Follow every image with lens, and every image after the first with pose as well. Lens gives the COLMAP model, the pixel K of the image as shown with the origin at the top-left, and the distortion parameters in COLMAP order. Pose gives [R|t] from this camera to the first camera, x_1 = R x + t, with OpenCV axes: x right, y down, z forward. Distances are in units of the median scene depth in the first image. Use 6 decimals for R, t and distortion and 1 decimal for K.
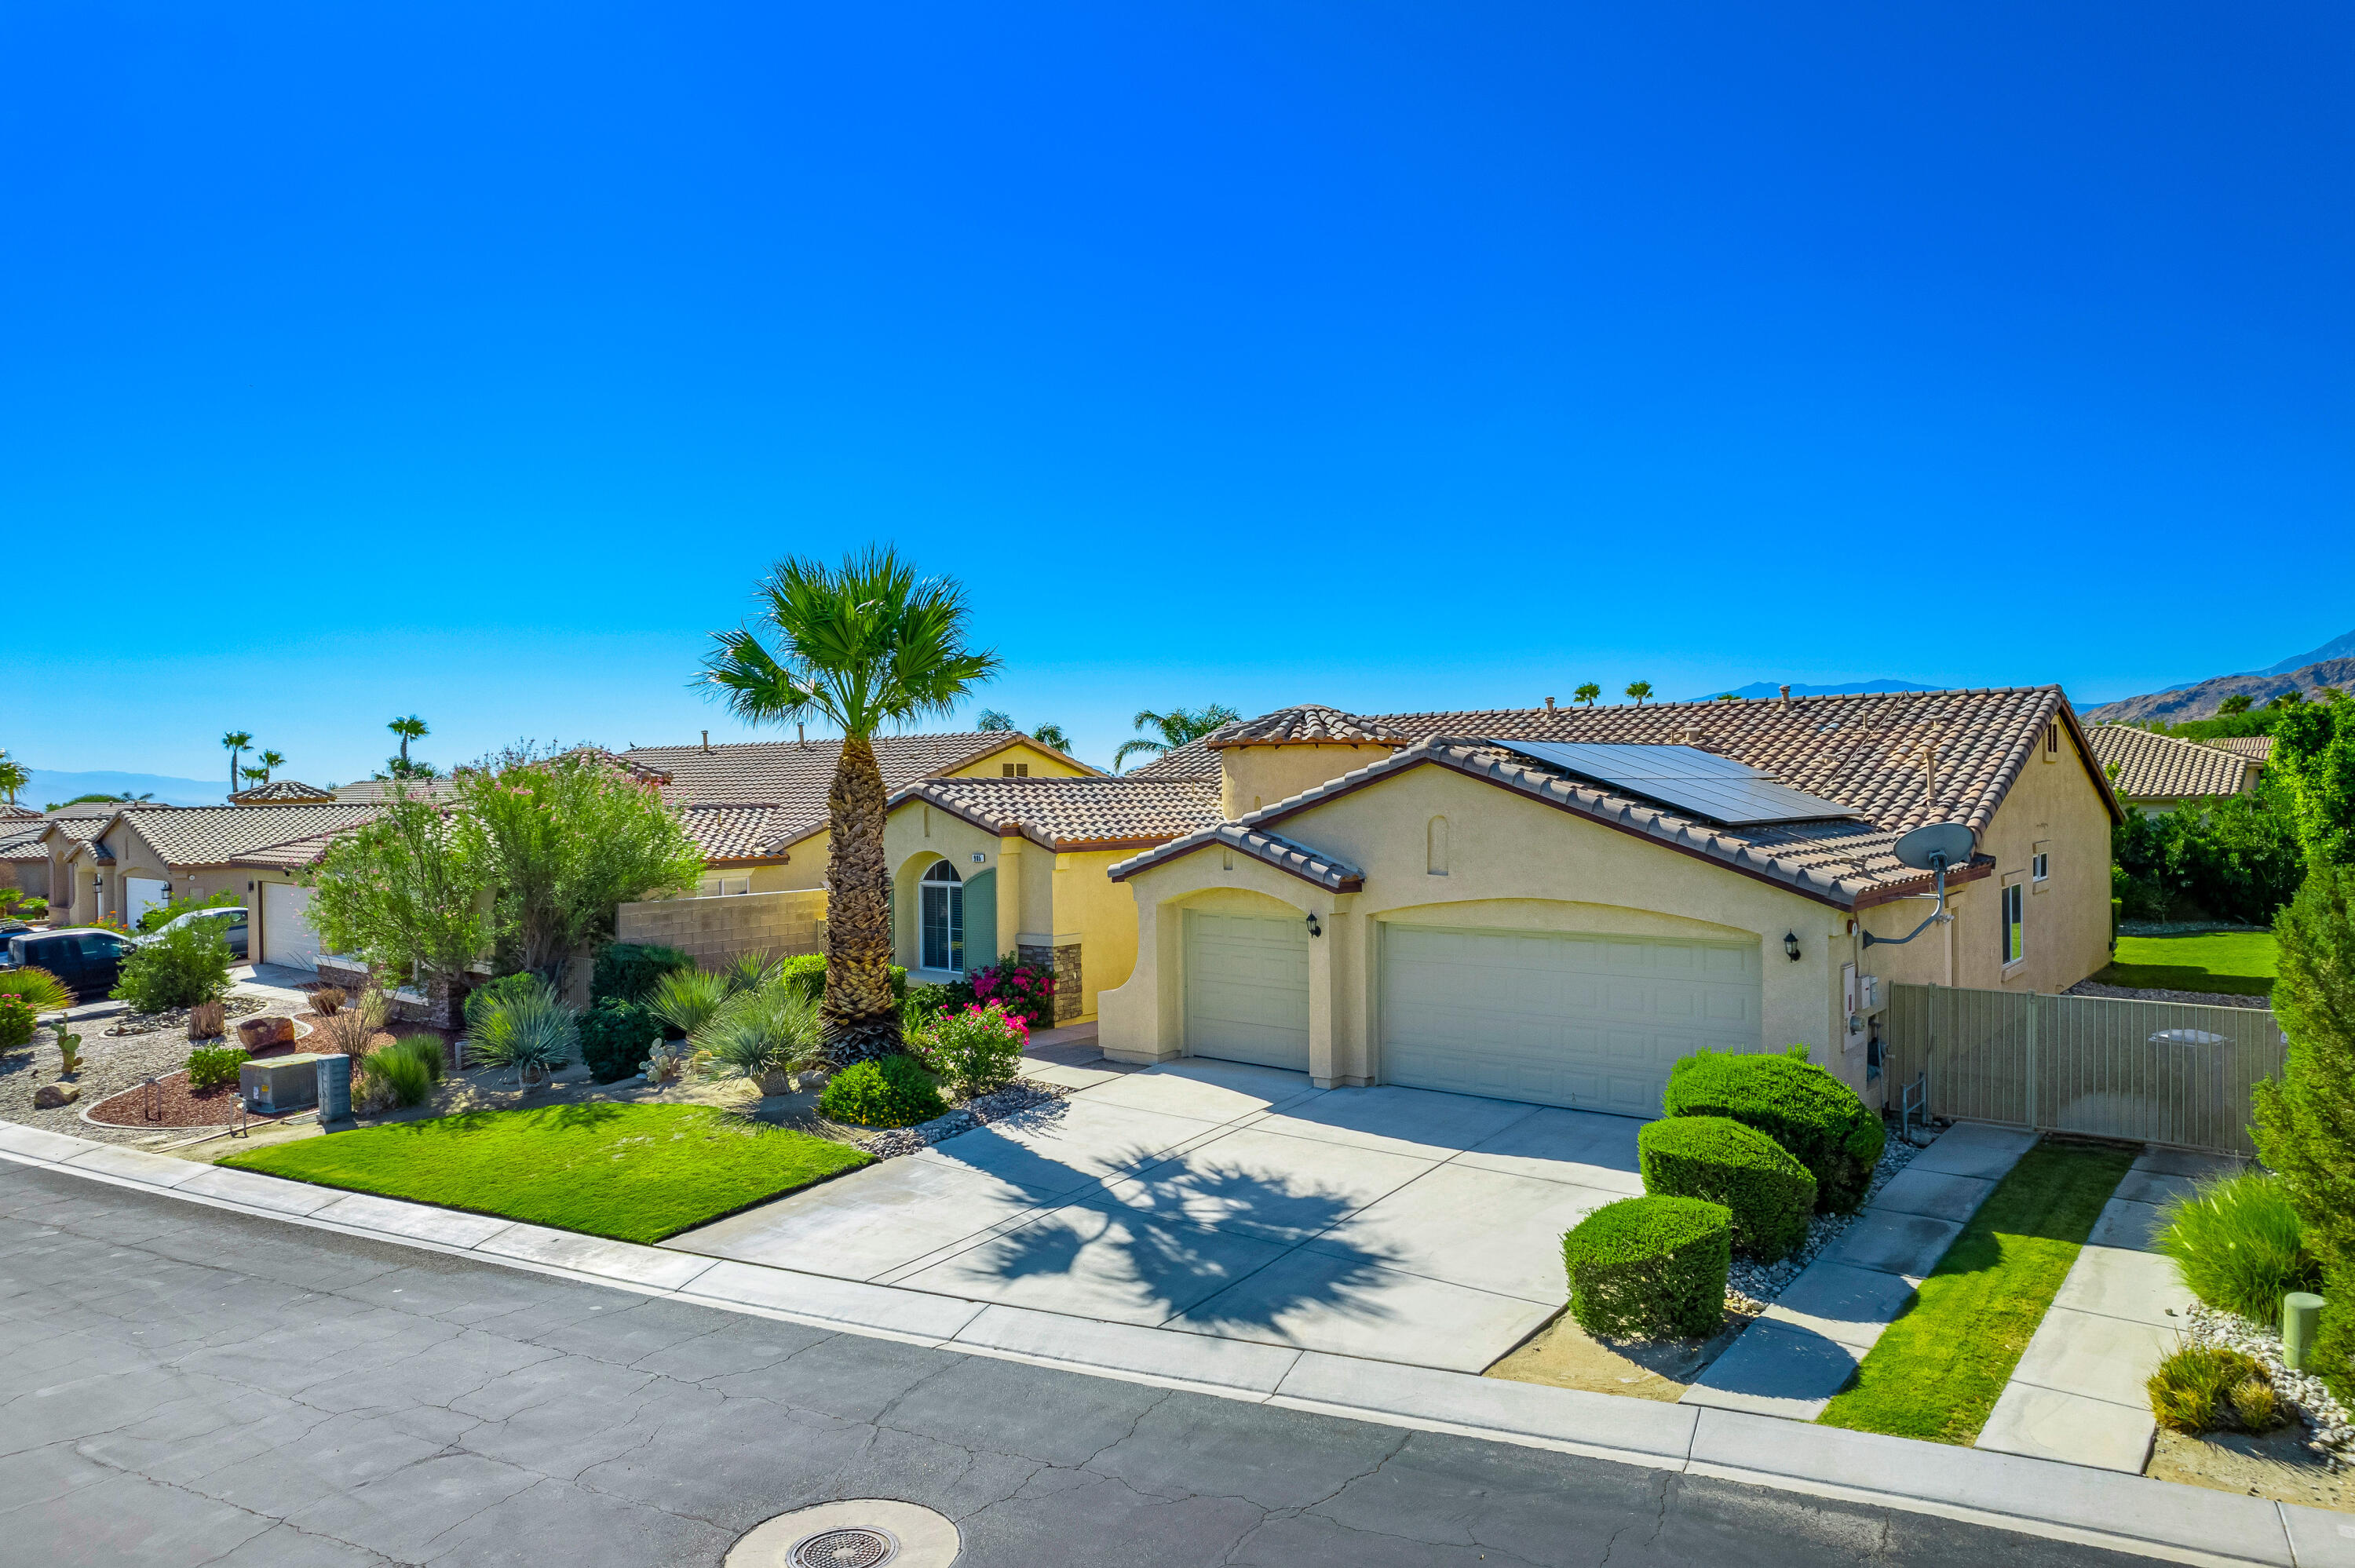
lens RADIAL K [[1503.4, 0, 1177.5], [0, 1503.4, 784.0], [0, 0, 1]] dist [-0.028114, 0.000075]
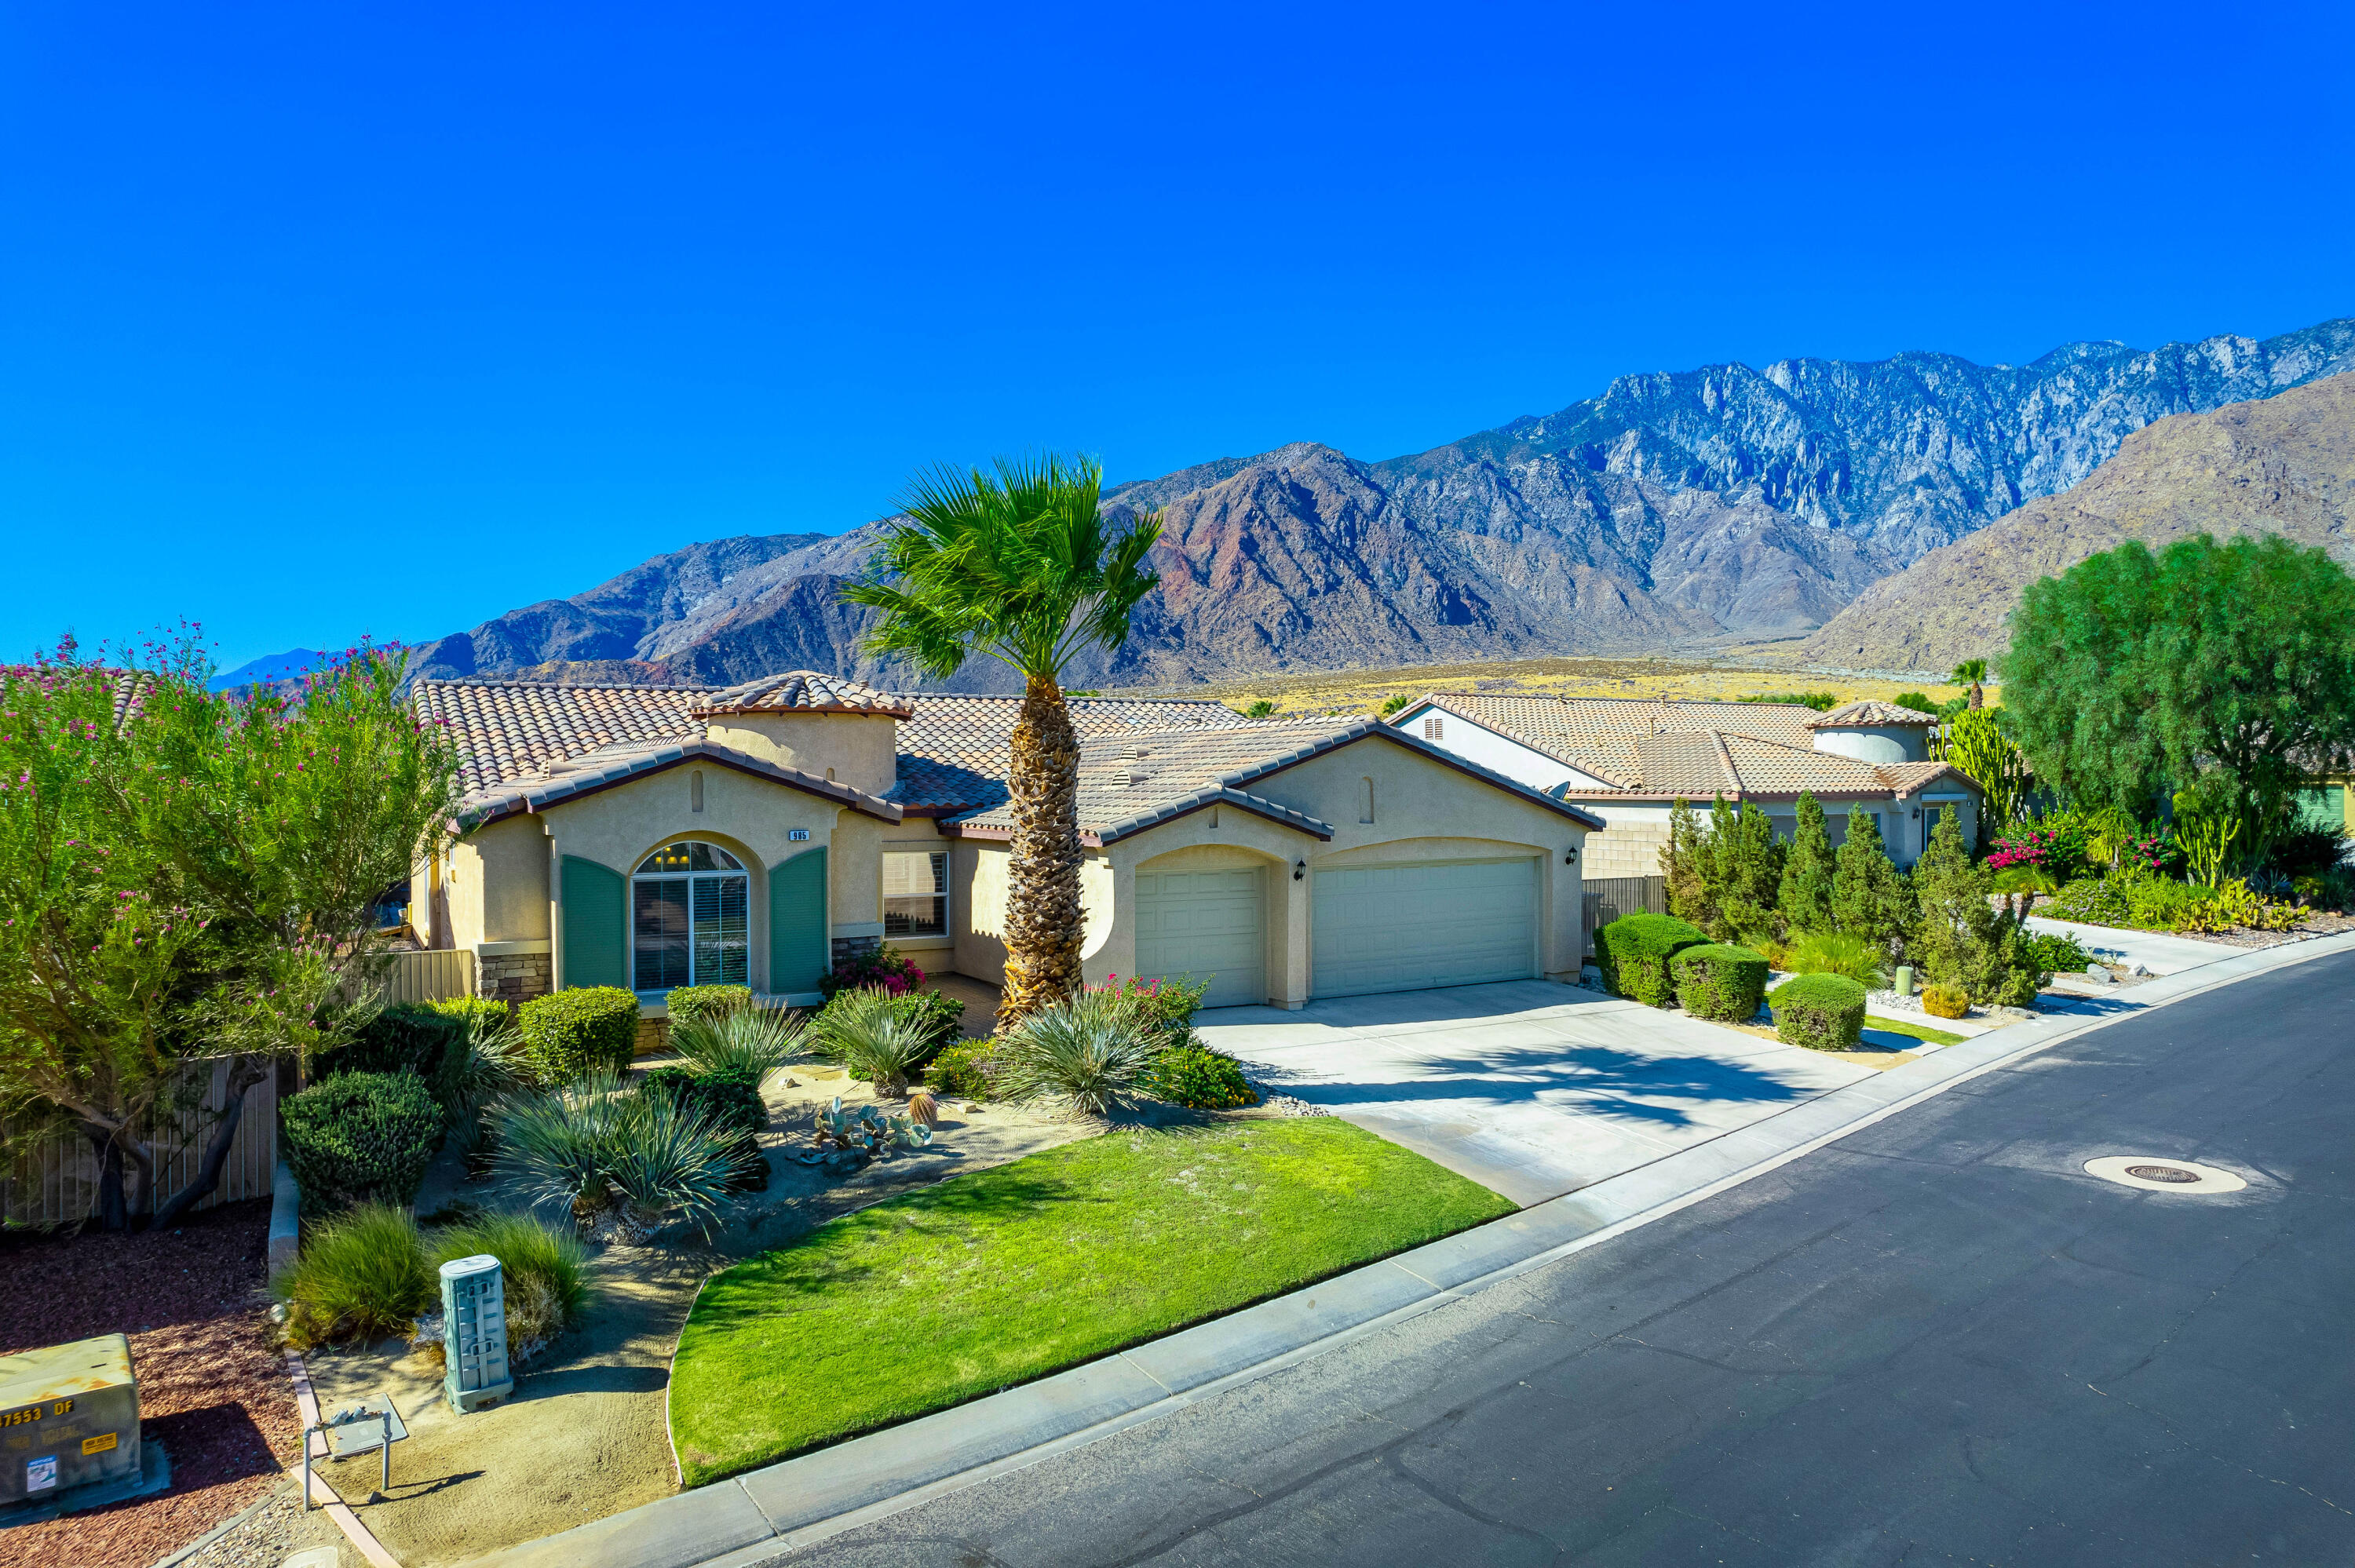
lens RADIAL K [[1475.1, 0, 1177.5], [0, 1475.1, 784.0], [0, 0, 1]] dist [-0.041755, 0.001148]
pose [[0.345574, 0.010707, 0.938330, -1.154690], [0.000672, 0.999932, -0.011658, 0.045612], [-0.938391, 0.004659, 0.345543, 0.787211]]
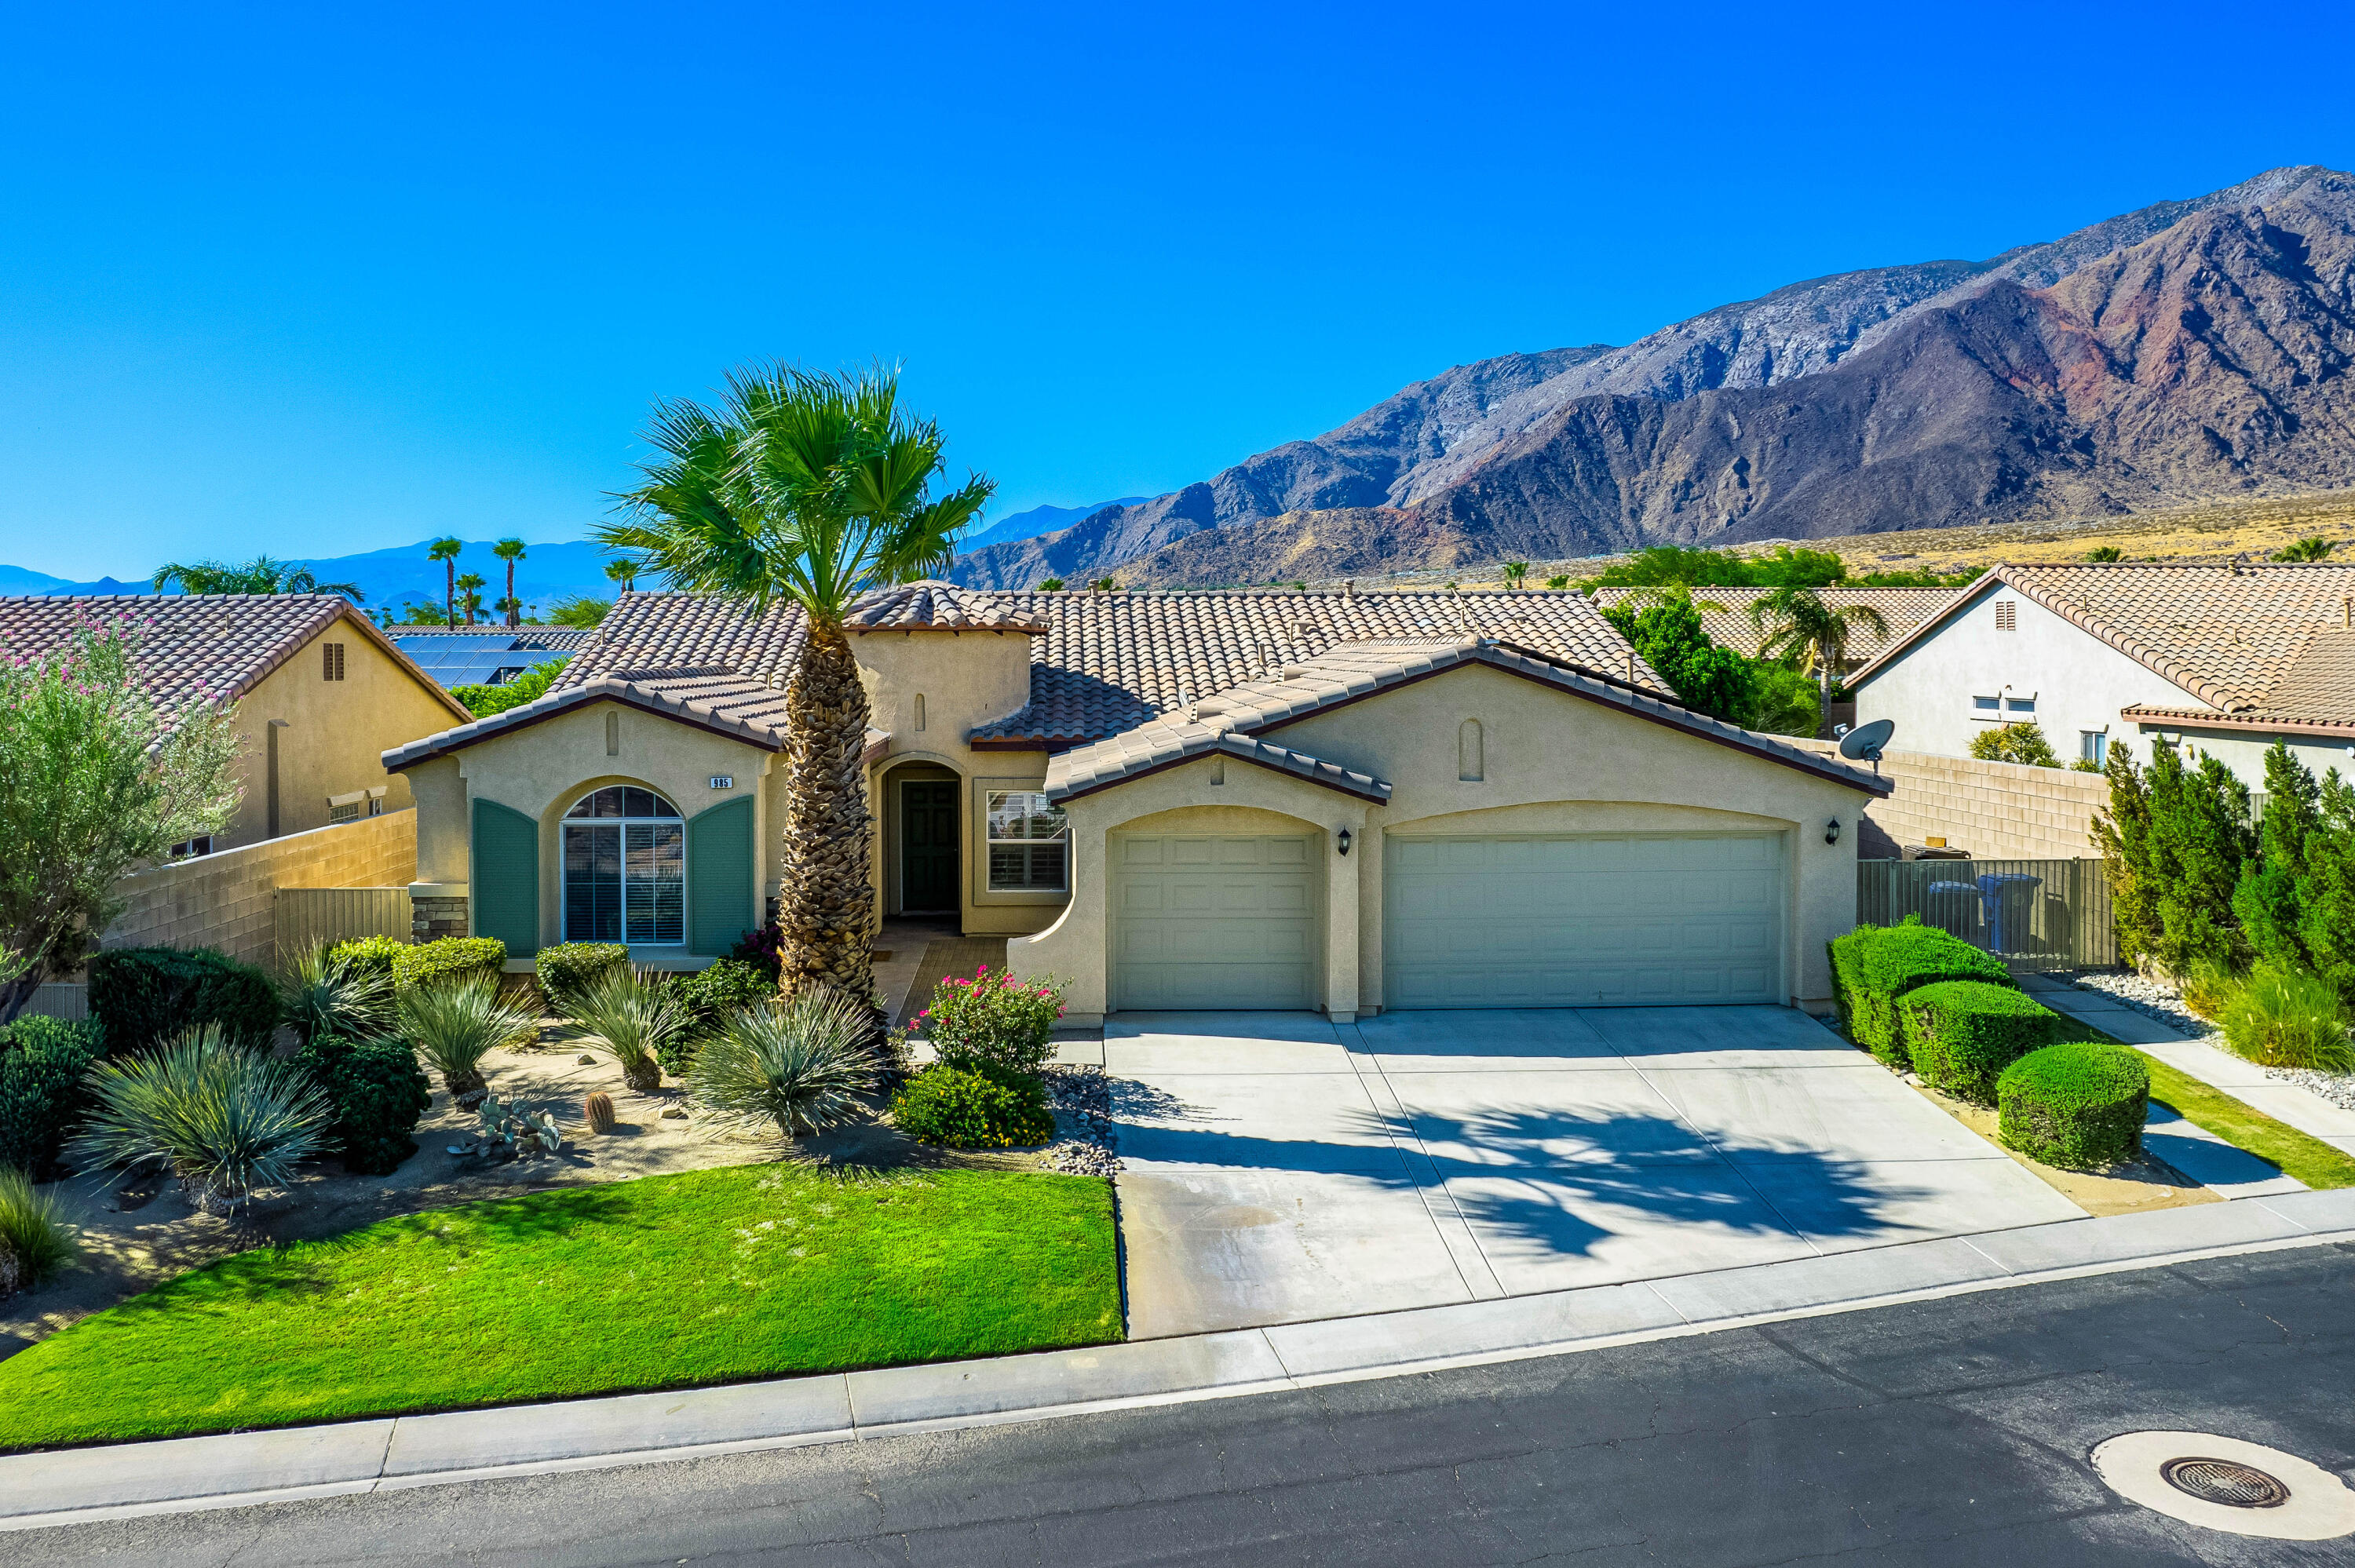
lens RADIAL K [[1802.4, 0, 1173.5], [0, 1802.4, 667.4], [0, 0, 1]] dist [-0.062774, 0.041729]
pose [[0.739937, 0.005213, 0.672656, -0.801660], [-0.006908, 0.999976, -0.000151, -0.010615], [-0.672641, -0.004535, 0.739956, 0.312881]]
